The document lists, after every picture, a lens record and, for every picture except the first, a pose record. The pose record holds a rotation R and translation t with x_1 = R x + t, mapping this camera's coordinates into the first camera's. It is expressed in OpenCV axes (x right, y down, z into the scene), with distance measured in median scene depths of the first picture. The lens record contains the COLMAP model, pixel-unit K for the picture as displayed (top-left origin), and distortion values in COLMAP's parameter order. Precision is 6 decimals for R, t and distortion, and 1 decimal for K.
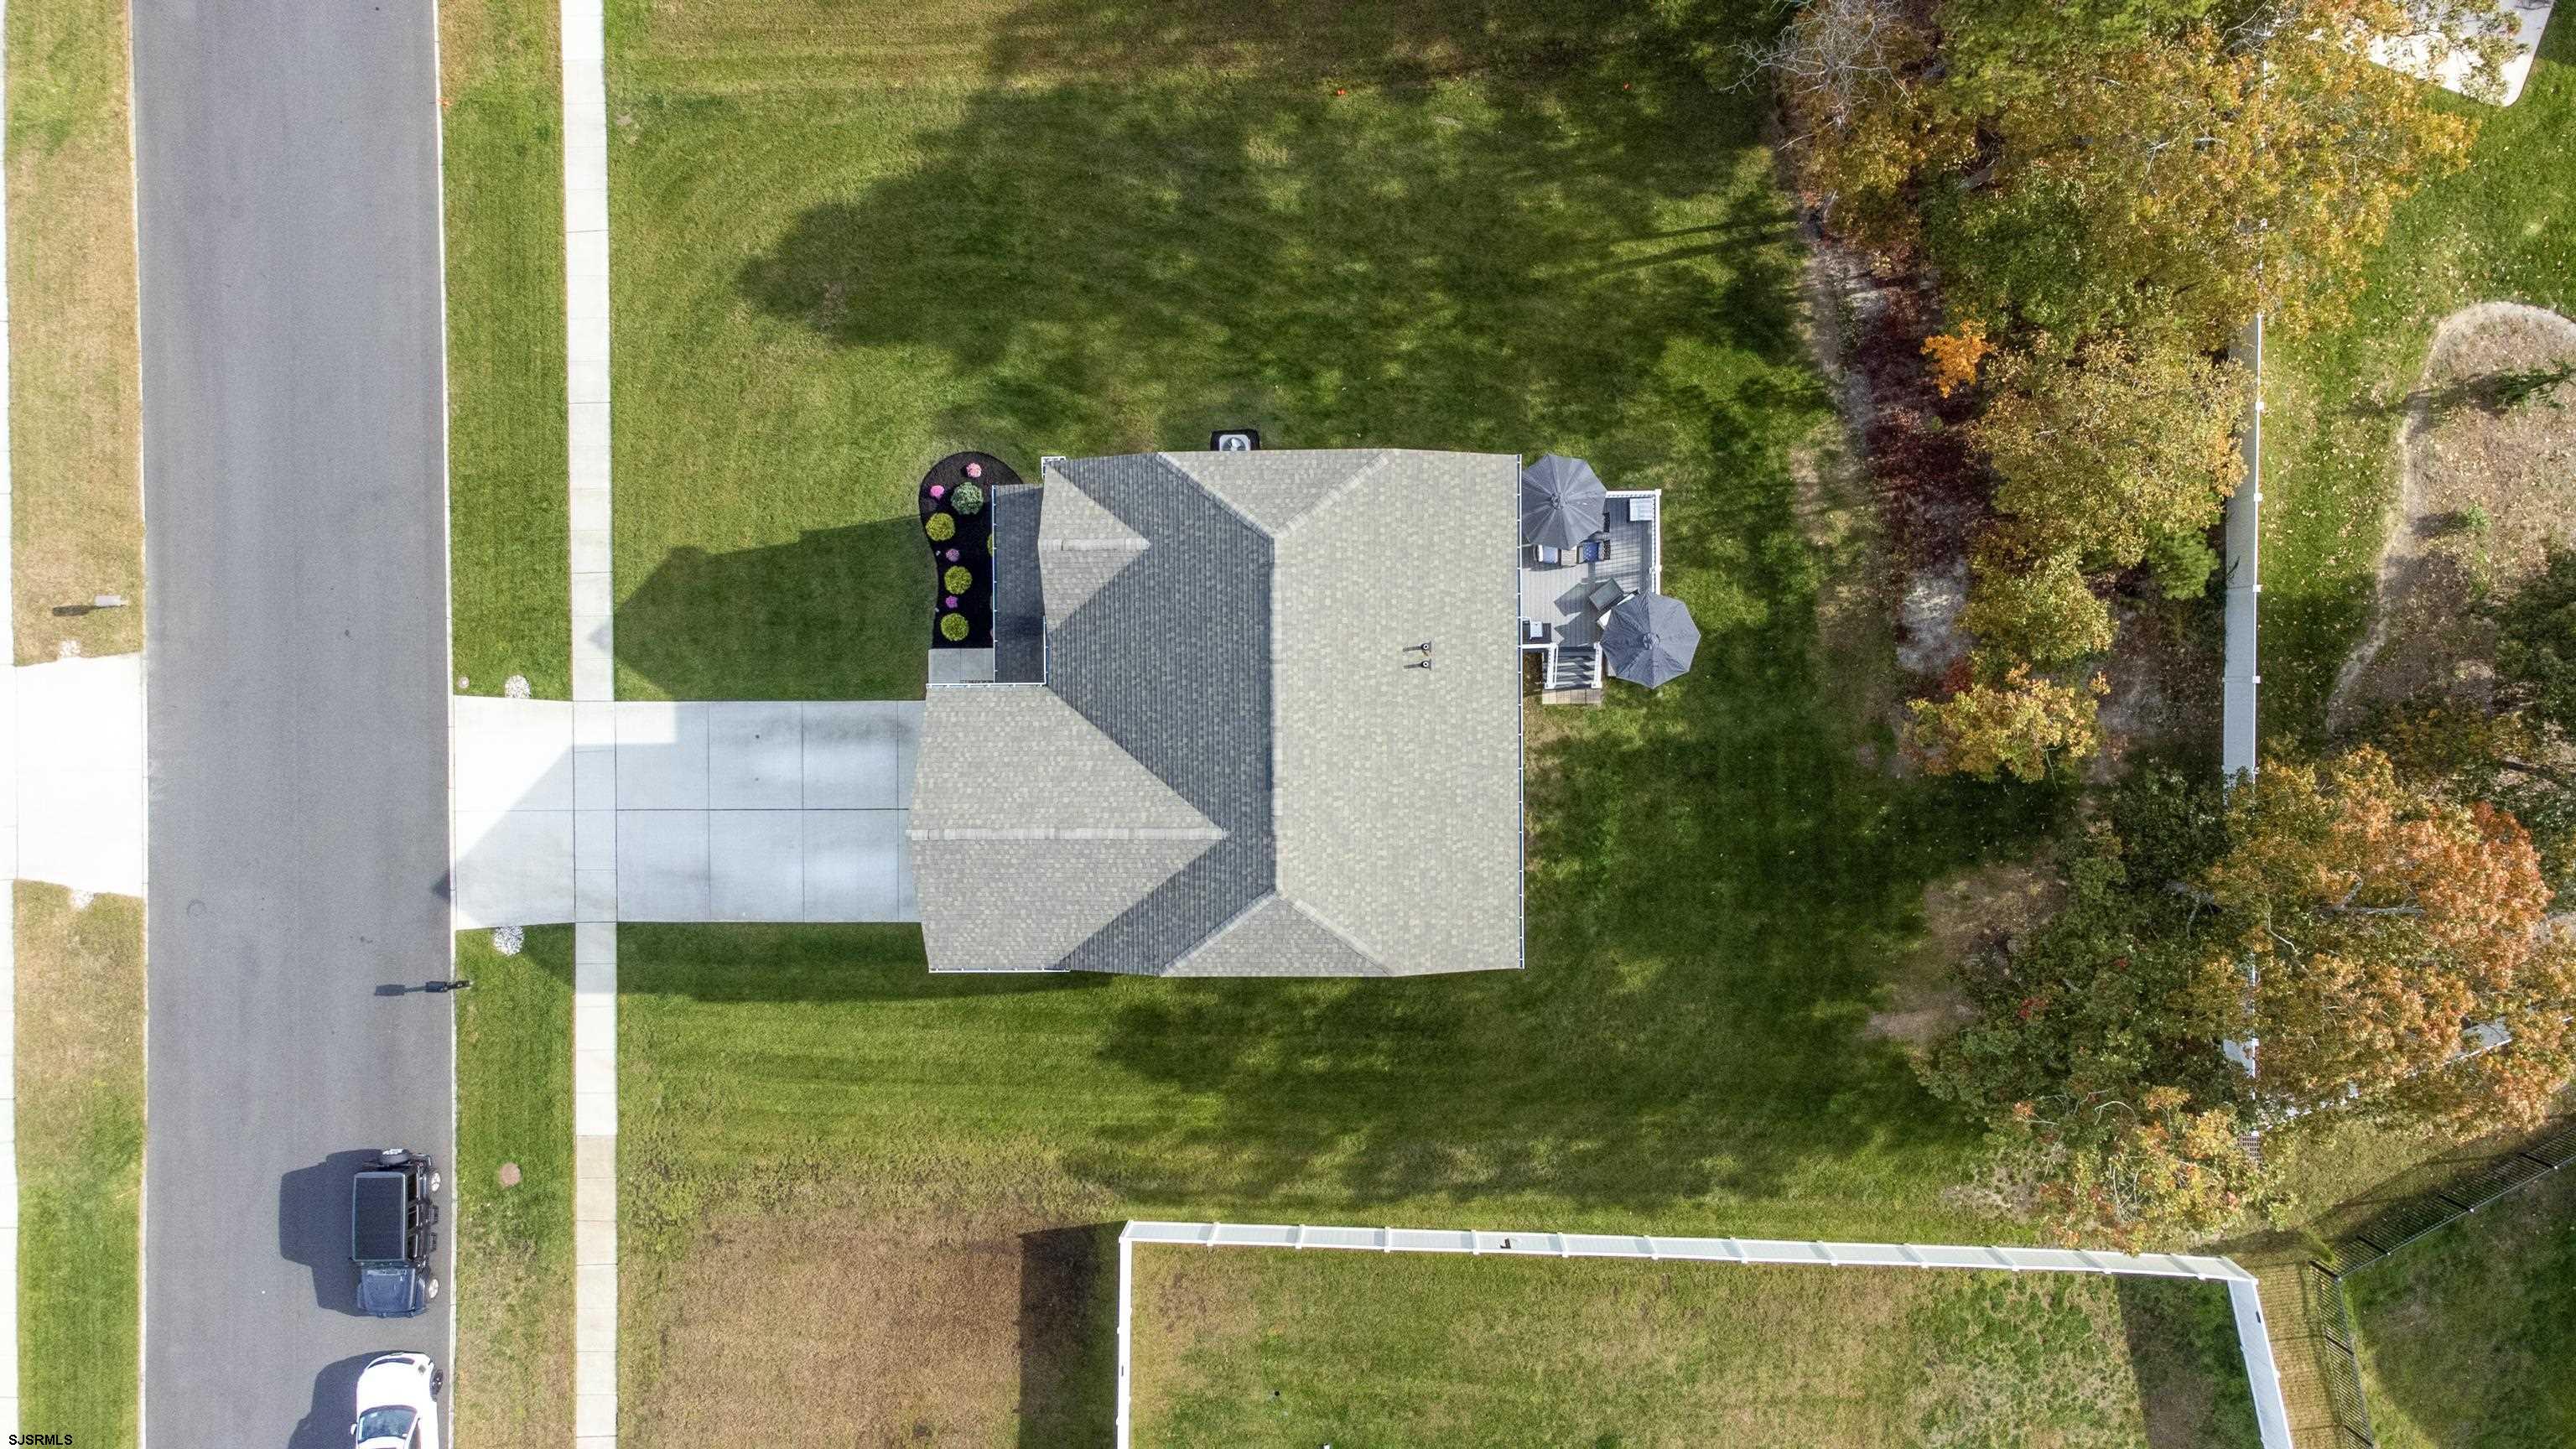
lens RADIAL K [[1914.3, 0, 1283.0], [0, 1914.3, 707.4], [0, 0, 1]] dist [0.032105, 0.039644]
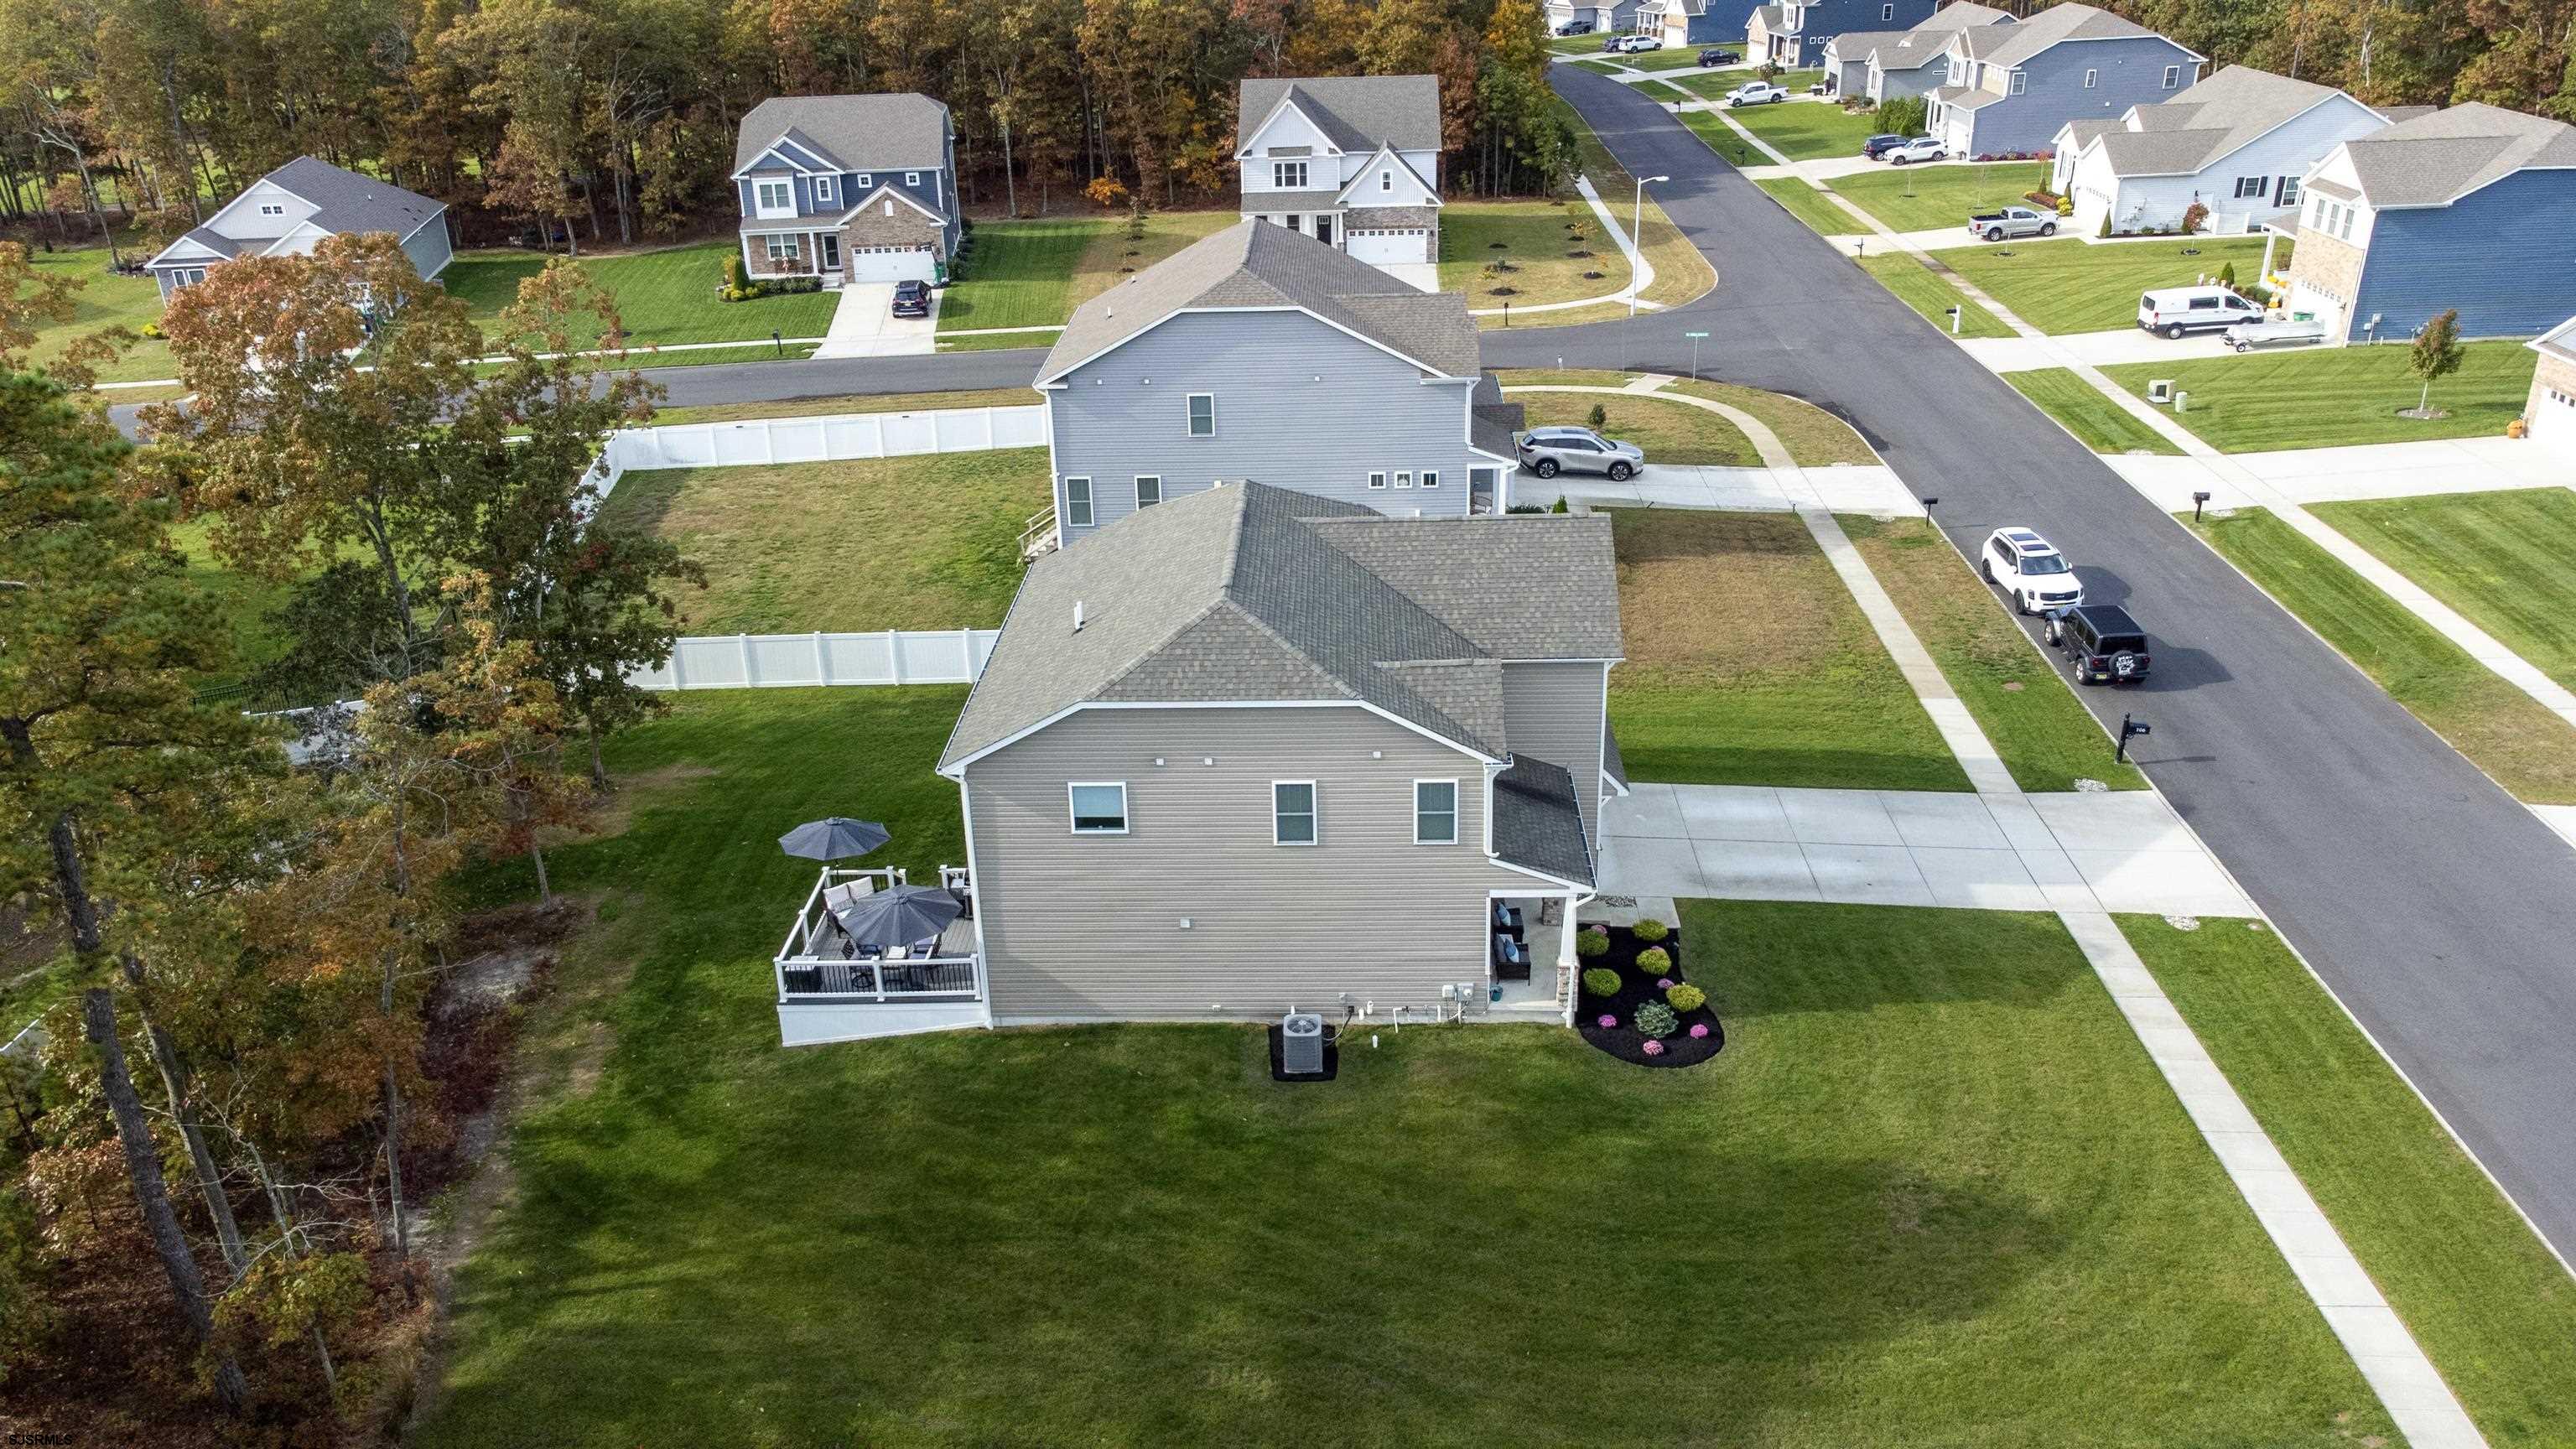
lens RADIAL K [[1914.3, 0, 1285.0], [0, 1914.3, 709.9], [0, 0, 1]] dist [0.032105, 0.039644]
pose [[-0.996397, 0.049278, 0.069022, -0.075473], [0.042035, -0.419899, 0.906597, -0.758905], [0.073657, 0.906232, 0.416315, 0.554006]]
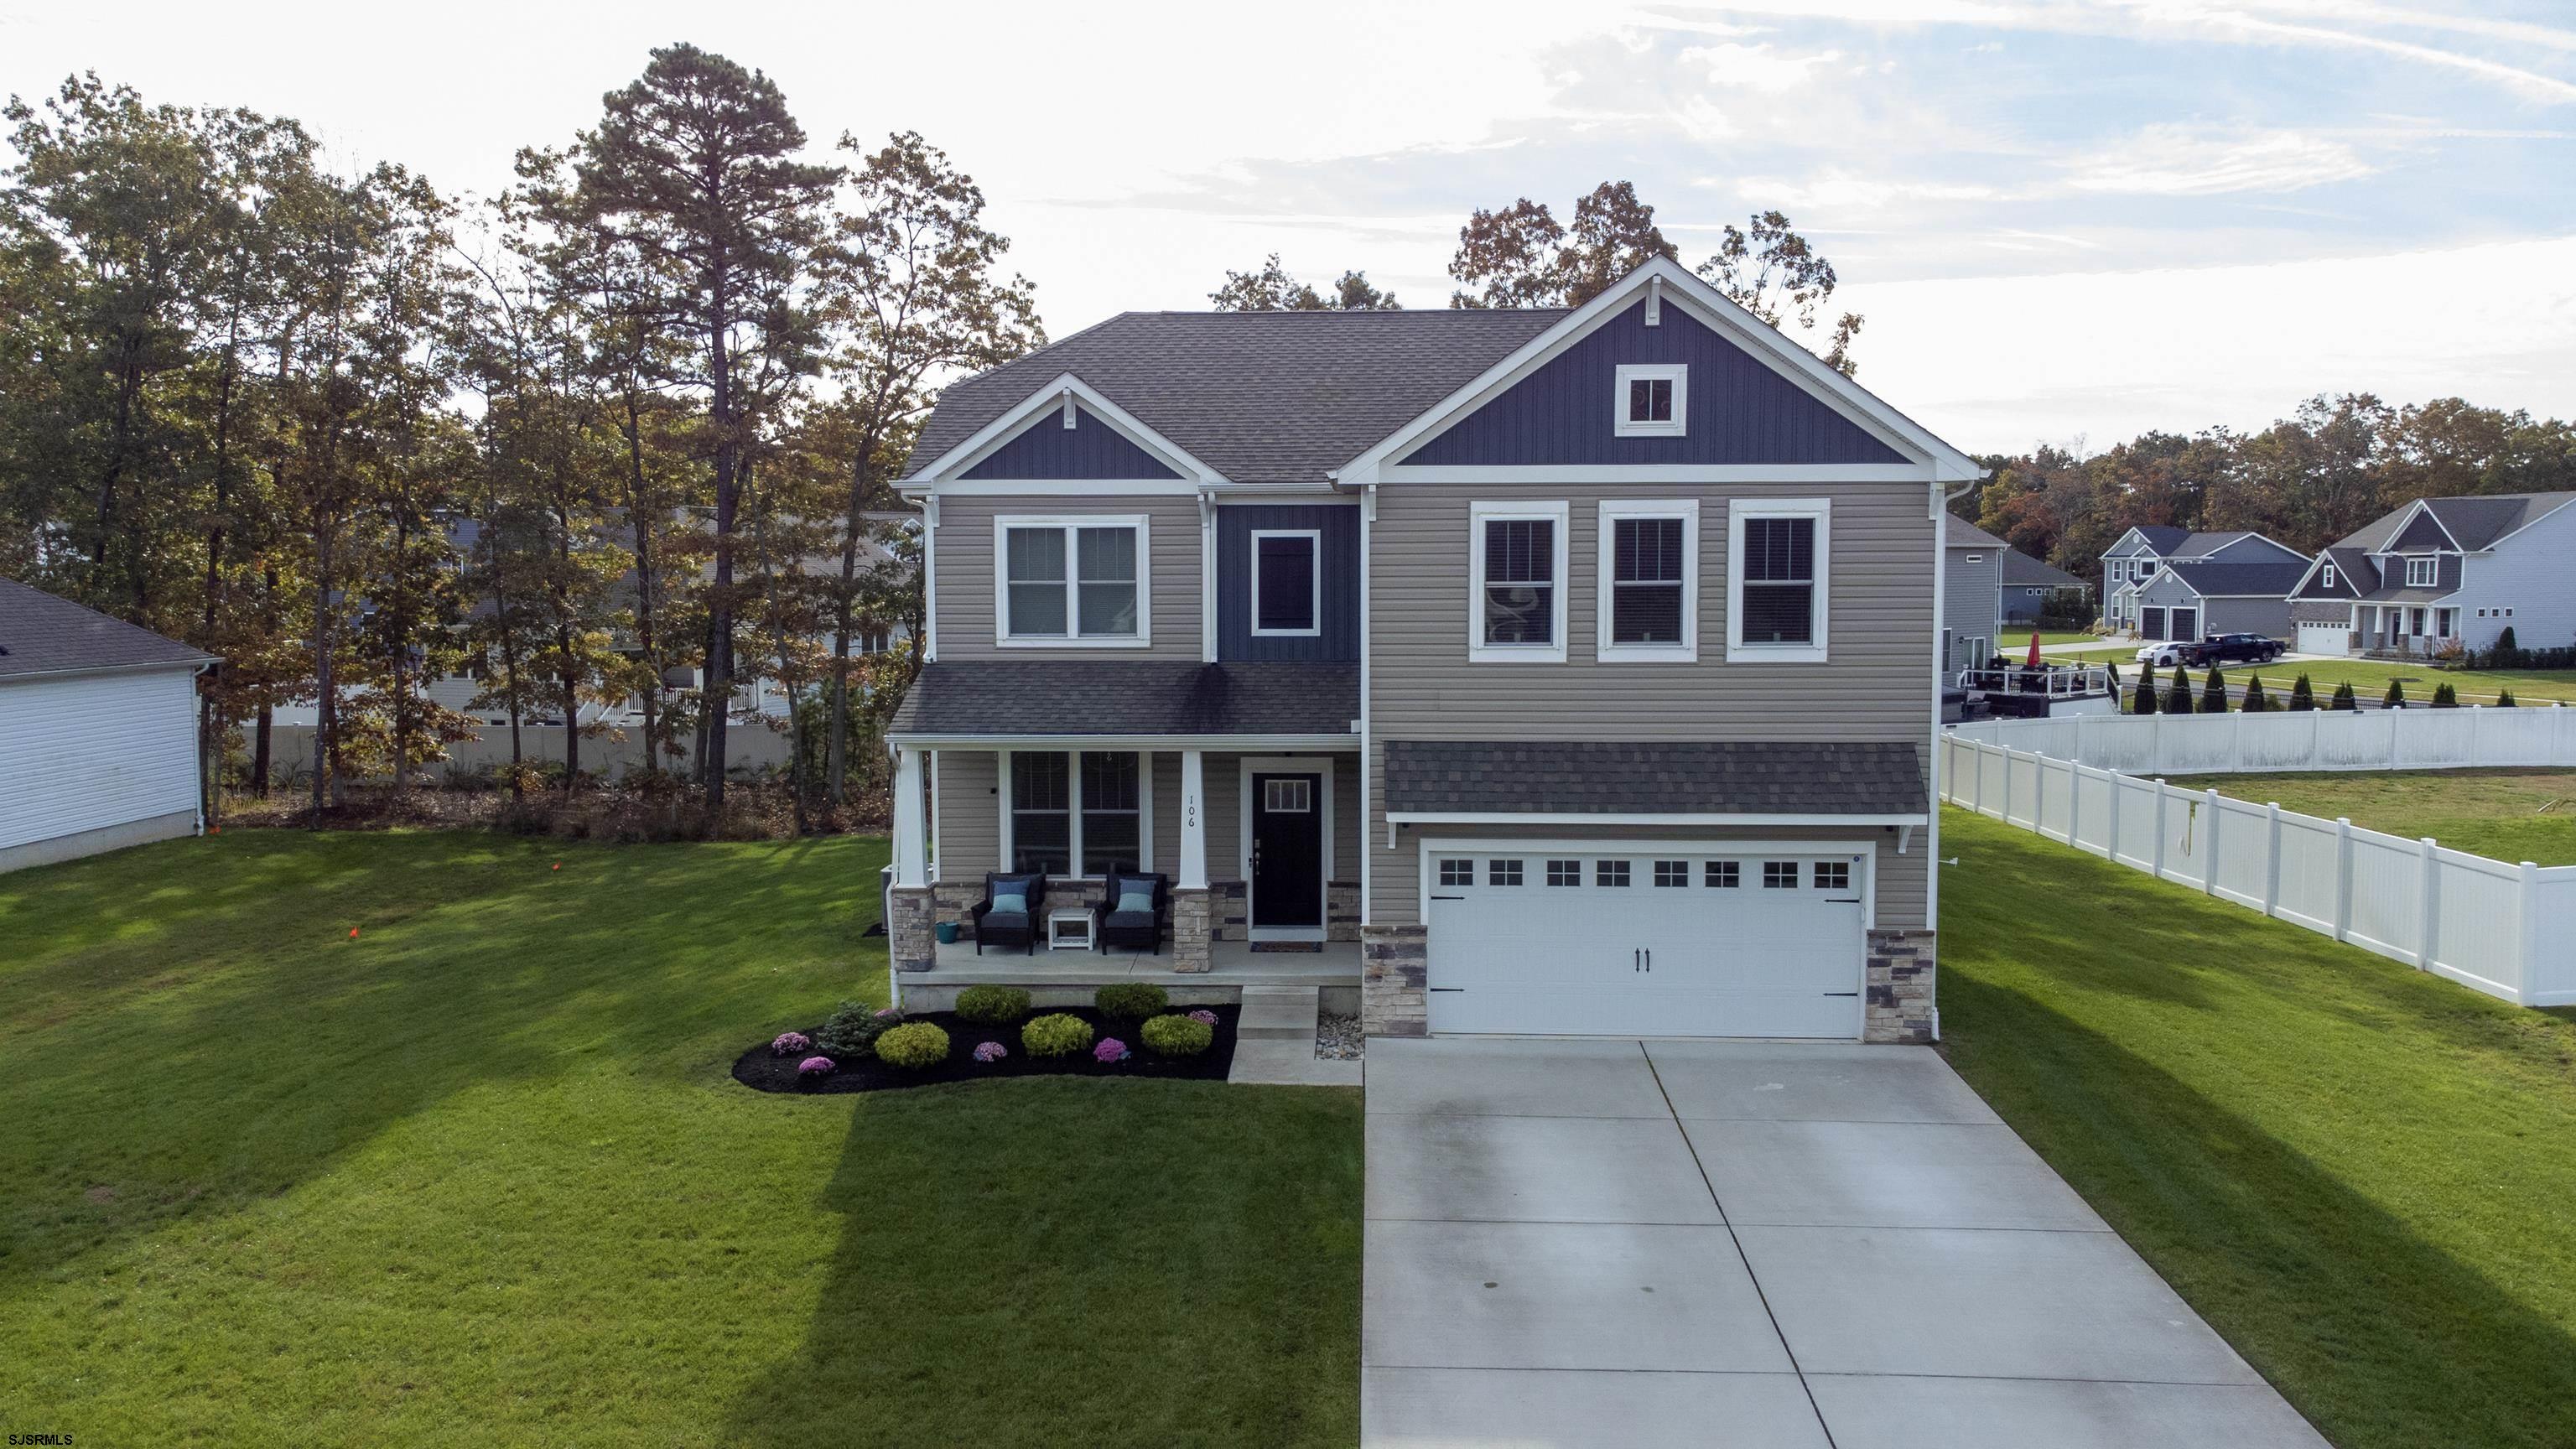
lens RADIAL K [[1914.3, 0, 1282.0], [0, 1914.3, 718.9], [0, 0, 1]] dist [0.032105, 0.039644]
pose [[0.053062, -0.032722, 0.998055, -0.555230], [0.998506, -0.011284, -0.053456, 0.000846], [0.013011, 0.999401, 0.032075, 0.919723]]
